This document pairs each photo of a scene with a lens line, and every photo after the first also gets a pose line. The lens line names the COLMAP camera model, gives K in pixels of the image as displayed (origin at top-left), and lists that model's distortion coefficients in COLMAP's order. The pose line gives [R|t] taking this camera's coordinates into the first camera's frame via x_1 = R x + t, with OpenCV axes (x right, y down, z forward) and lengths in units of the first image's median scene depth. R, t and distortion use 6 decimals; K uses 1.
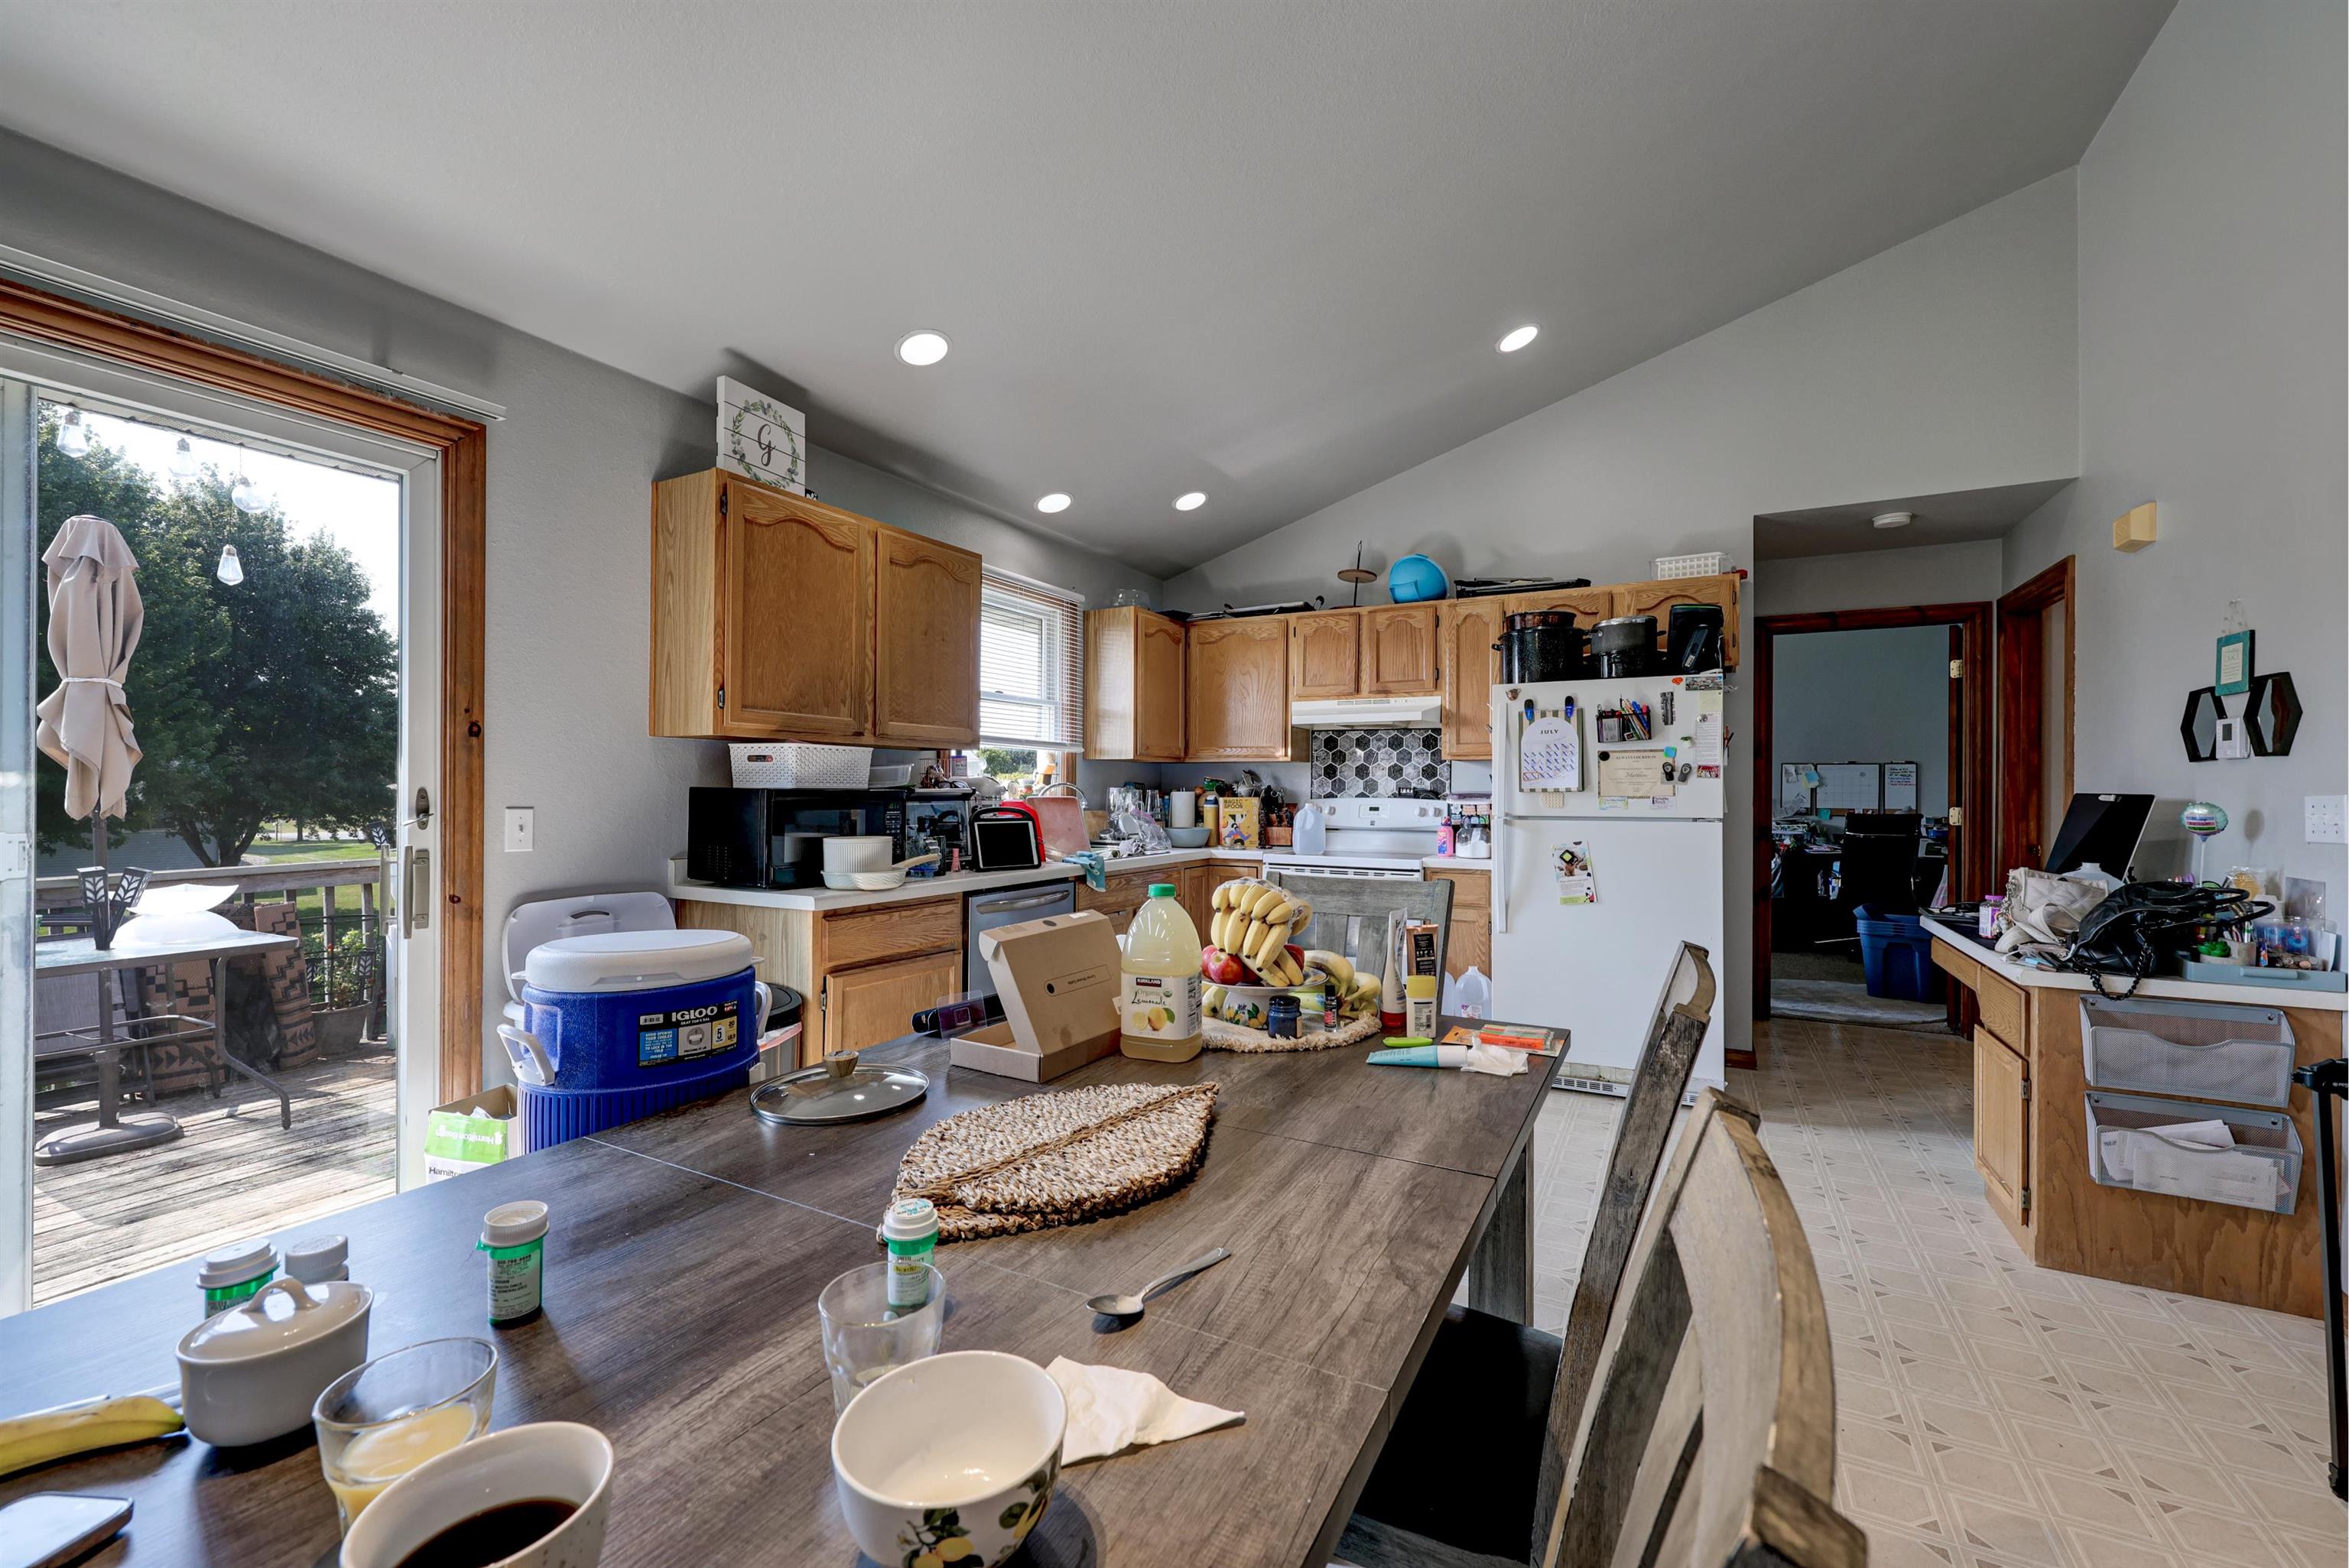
lens RADIAL K [[977.4, 0, 1183.7], [0, 977.4, 779.0], [0, 0, 1]] dist [-0.002078, 0.000194]
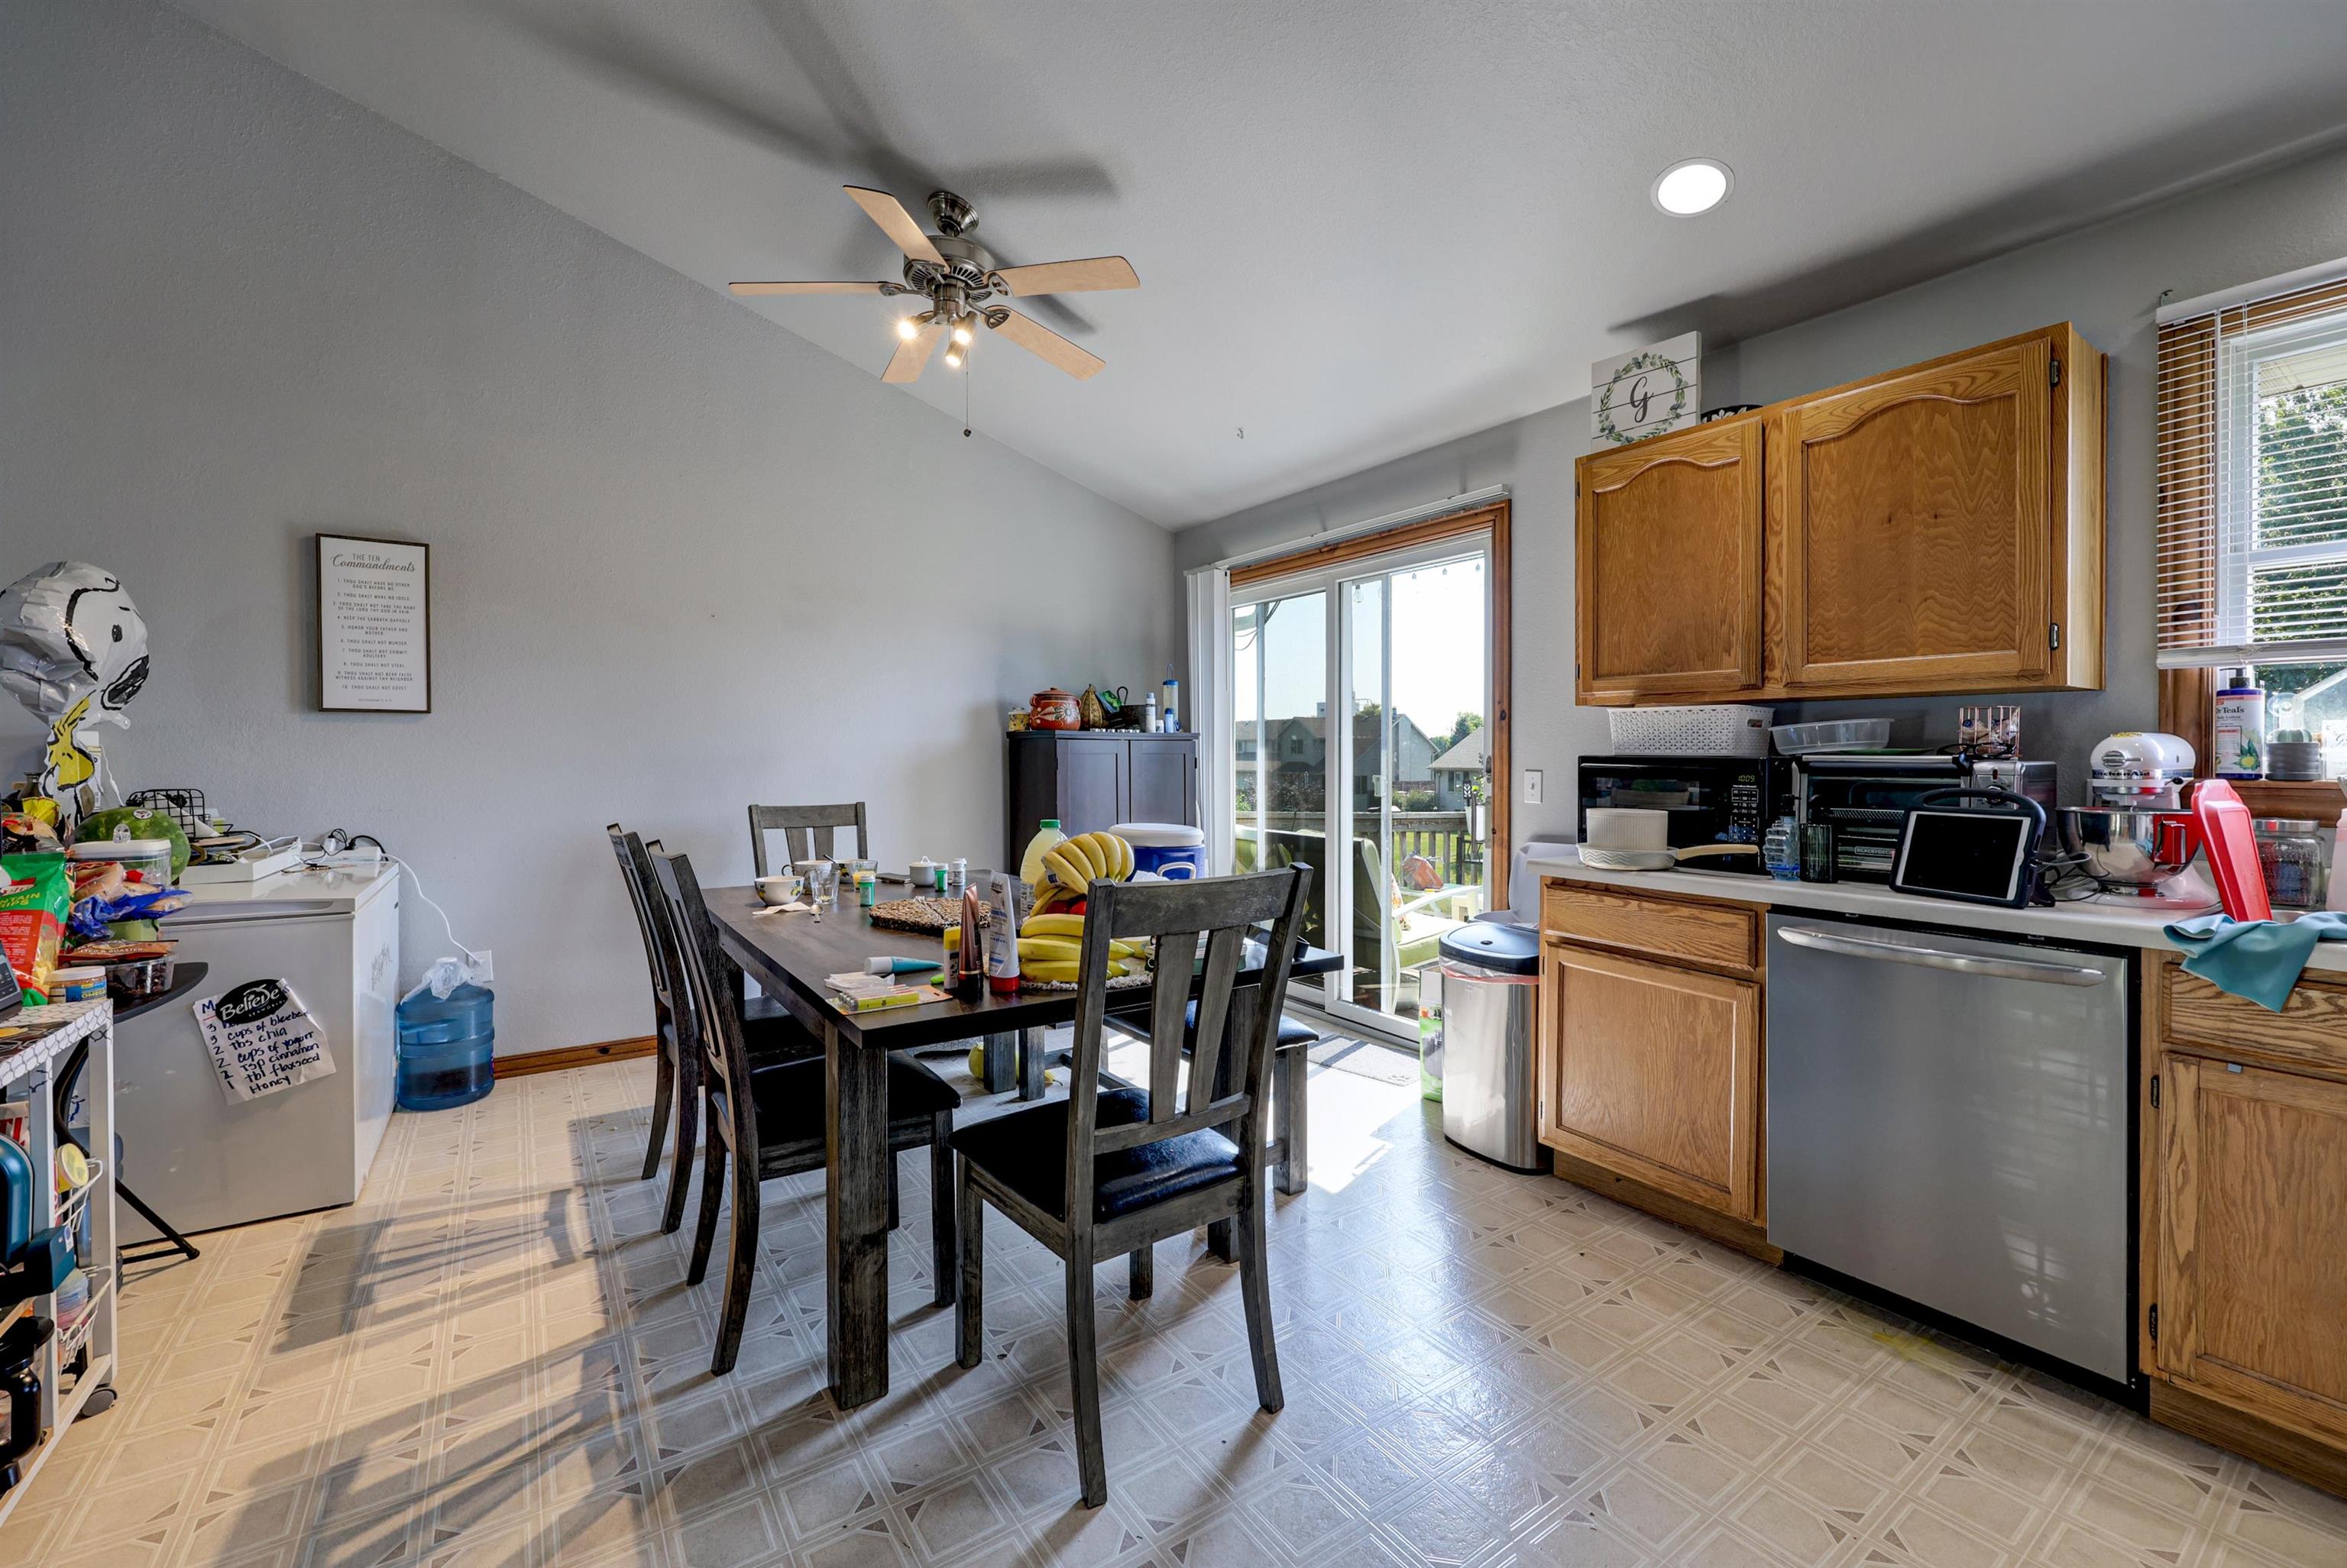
lens RADIAL K [[976.5, 0, 1175.7], [0, 976.5, 768.3], [0, 0, 1]] dist [-0.002078, 0.000194]
pose [[-0.466359, 0.004573, -0.884584, 0.614354], [0.000230, 0.999987, 0.005048, 0.016727], [0.884596, 0.002151, -0.466354, 1.000862]]
